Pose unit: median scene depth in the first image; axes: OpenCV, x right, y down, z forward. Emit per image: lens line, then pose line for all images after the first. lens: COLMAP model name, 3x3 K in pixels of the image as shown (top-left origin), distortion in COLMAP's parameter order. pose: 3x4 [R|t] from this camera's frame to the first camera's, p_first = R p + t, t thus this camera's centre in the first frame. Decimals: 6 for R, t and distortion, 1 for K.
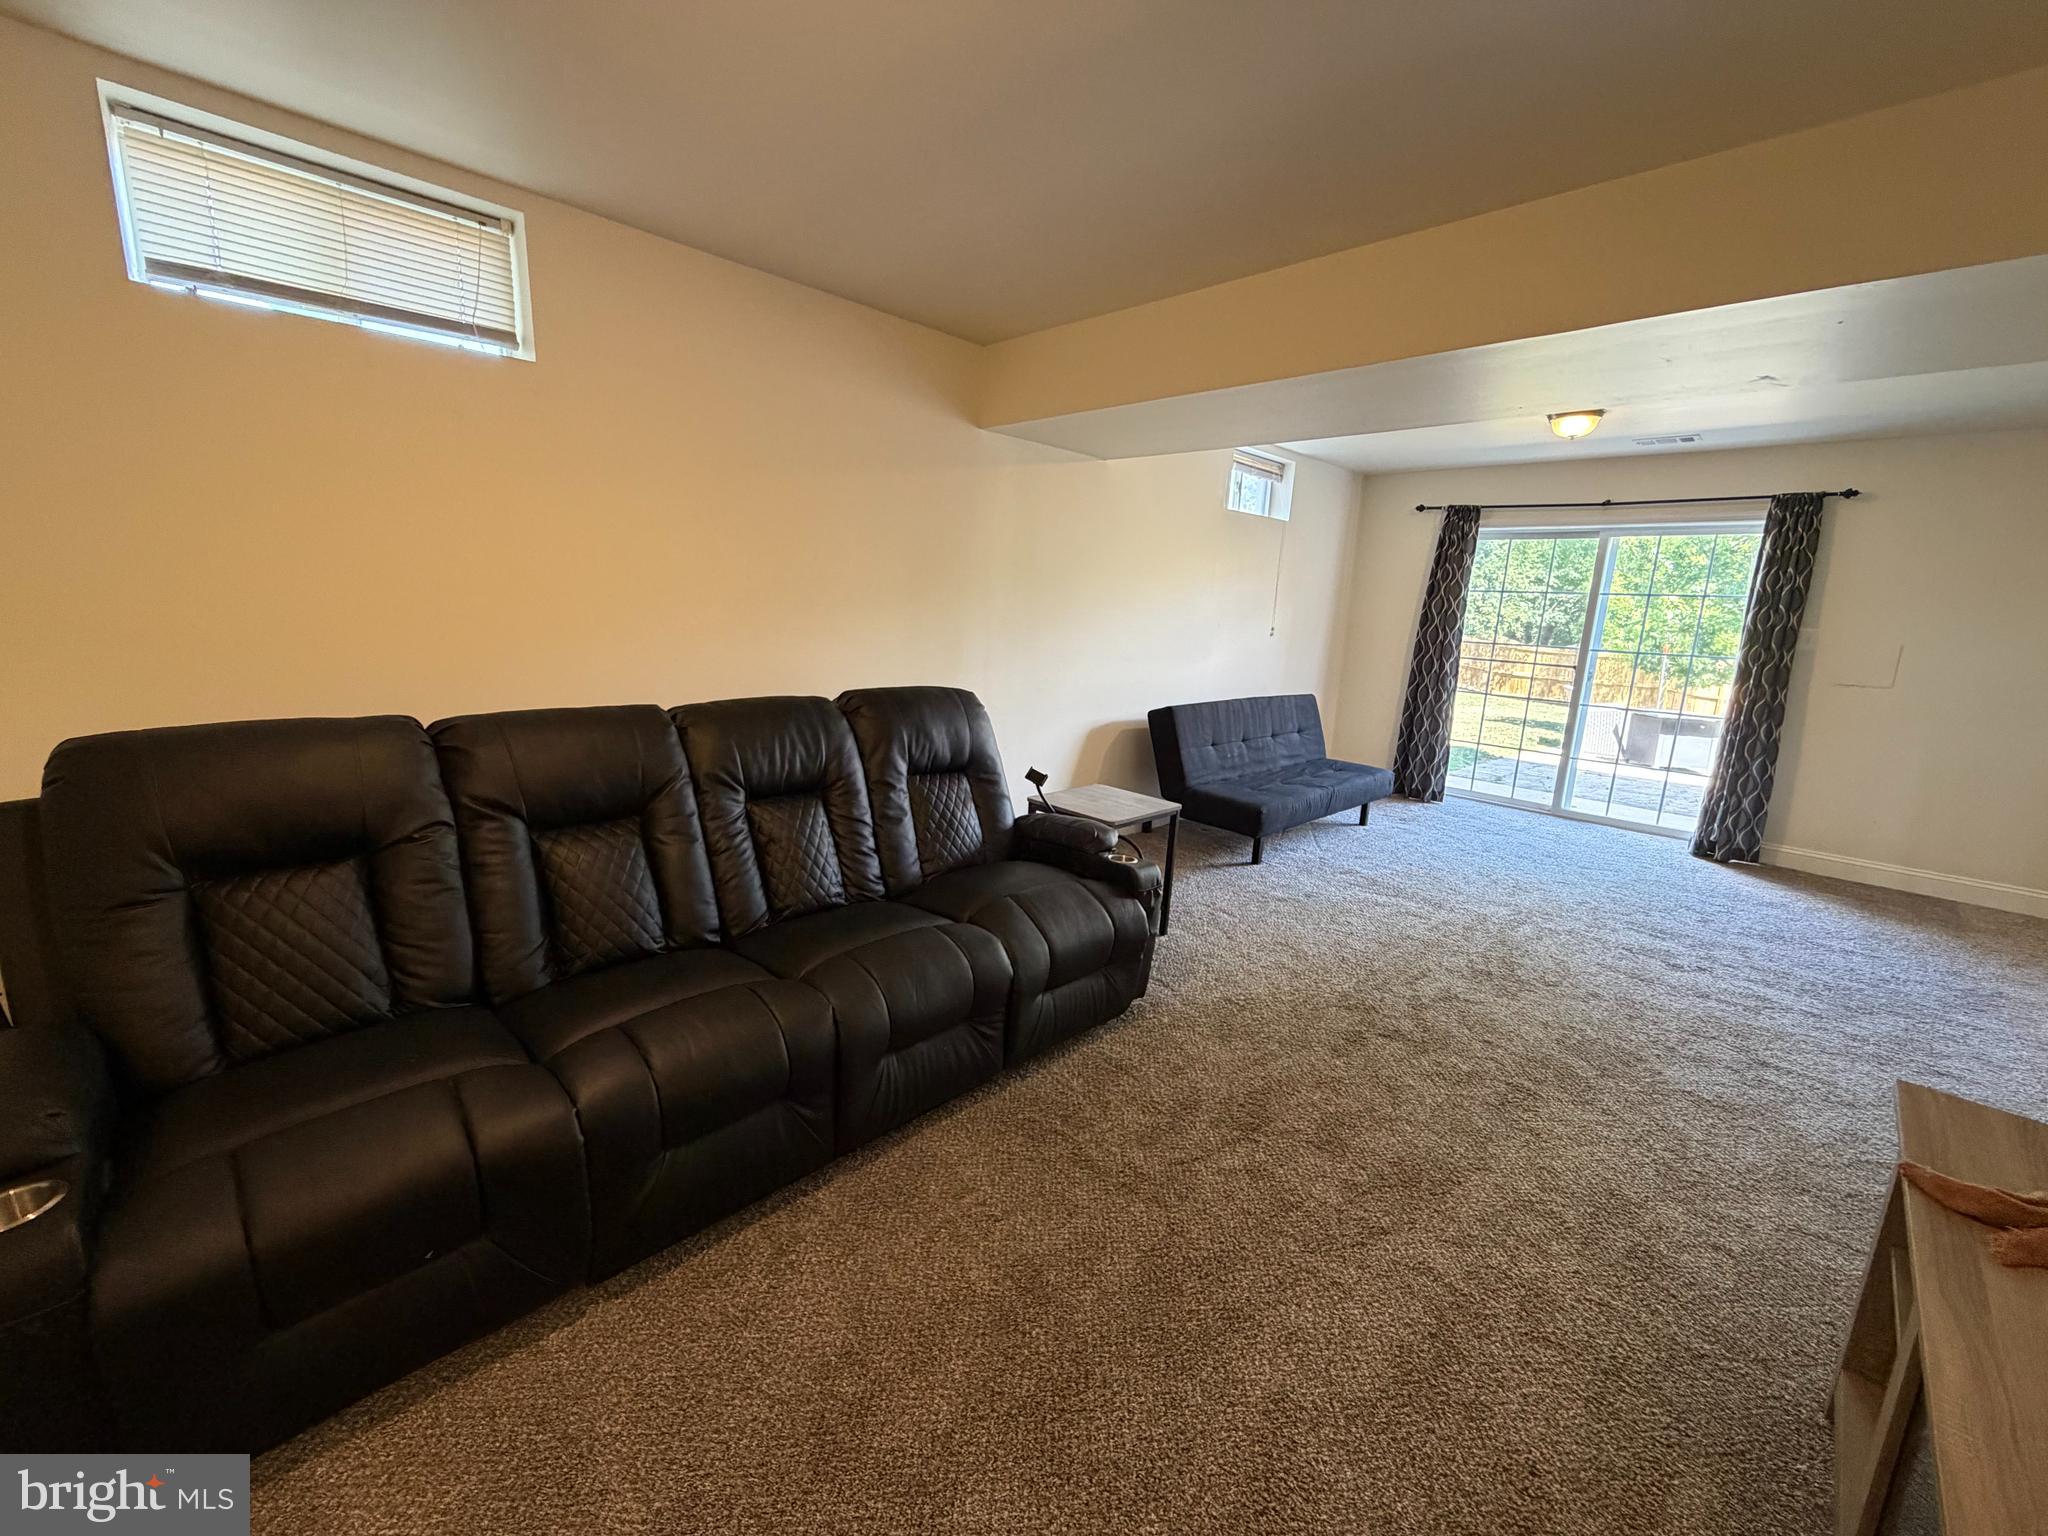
lens RADIAL K [[815.6, 0, 1023.8], [0, 815.6, 765.0], [0, 0, 1]] dist [0.001388, -0.000553]
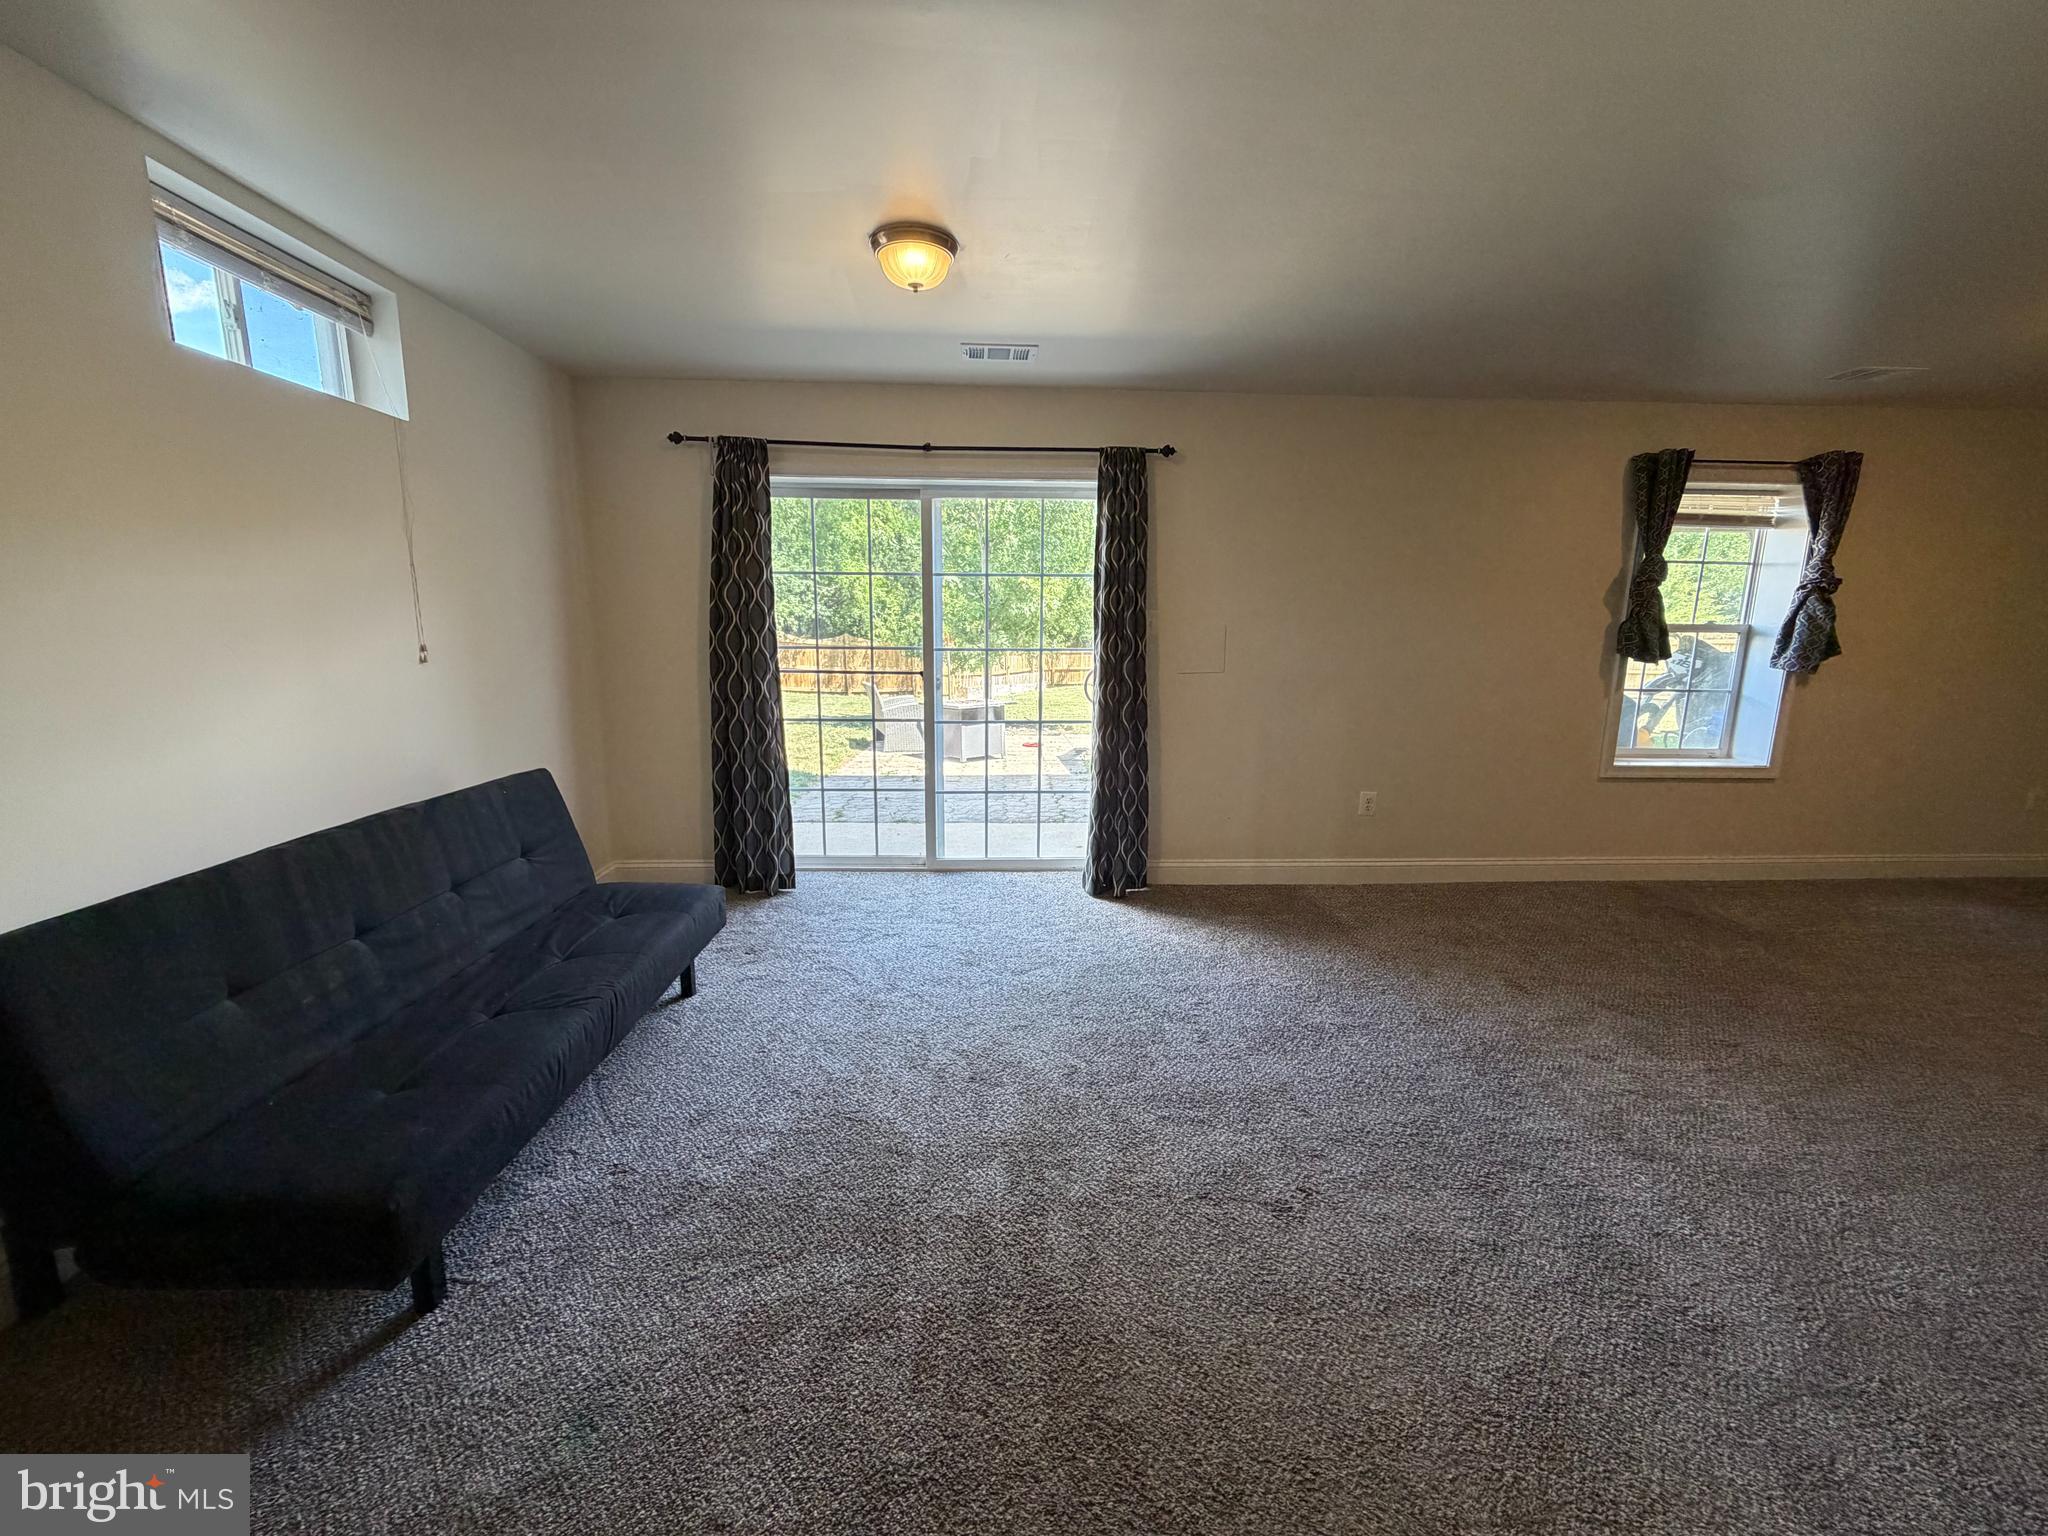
lens RADIAL K [[815.6, 0, 1023.1], [0, 815.6, 770.0], [0, 0, 1]] dist [0.001388, -0.000553]
pose [[0.678249, -0.171494, 0.714540, 0.208244], [0.166422, 0.982969, 0.077948, -0.082885], [-0.715739, 0.066047, 0.695238, 0.461098]]
